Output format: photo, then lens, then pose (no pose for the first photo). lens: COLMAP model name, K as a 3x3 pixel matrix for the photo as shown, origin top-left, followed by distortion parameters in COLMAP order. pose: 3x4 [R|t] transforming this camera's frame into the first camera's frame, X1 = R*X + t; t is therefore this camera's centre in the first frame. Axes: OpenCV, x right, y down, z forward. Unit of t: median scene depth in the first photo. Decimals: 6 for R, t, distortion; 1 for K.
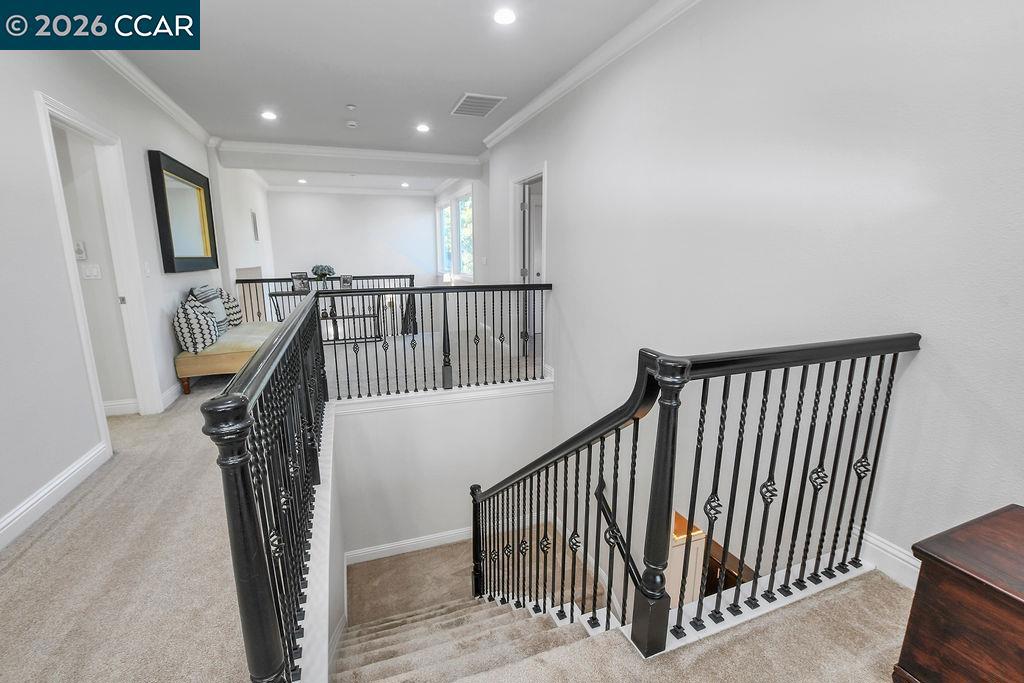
lens RADIAL K [[458.4, 0, 509.0], [0, 458.4, 346.8], [0, 0, 1]] dist [-0.026390, 0.002786]
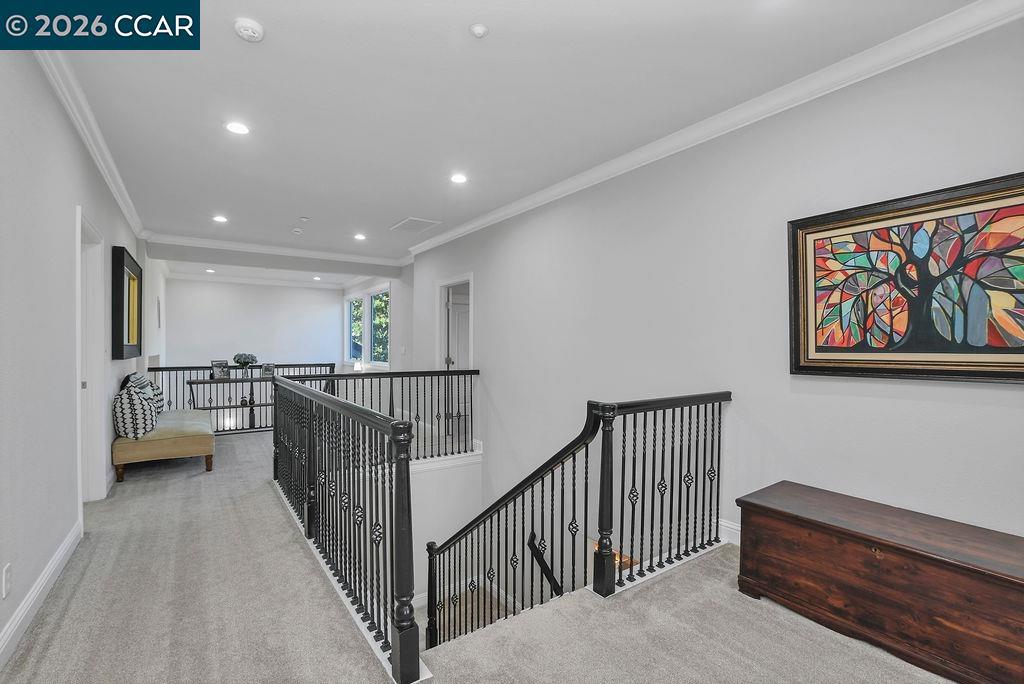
lens RADIAL K [[458.6, 0, 514.9], [0, 458.6, 343.4], [0, 0, 1]] dist [-0.025755, -0.000600]
pose [[0.968337, 0.006987, 0.249548, -0.129558], [0.043130, 0.979895, -0.194797, 0.037231], [-0.245892, 0.199392, 0.948567, -0.194452]]
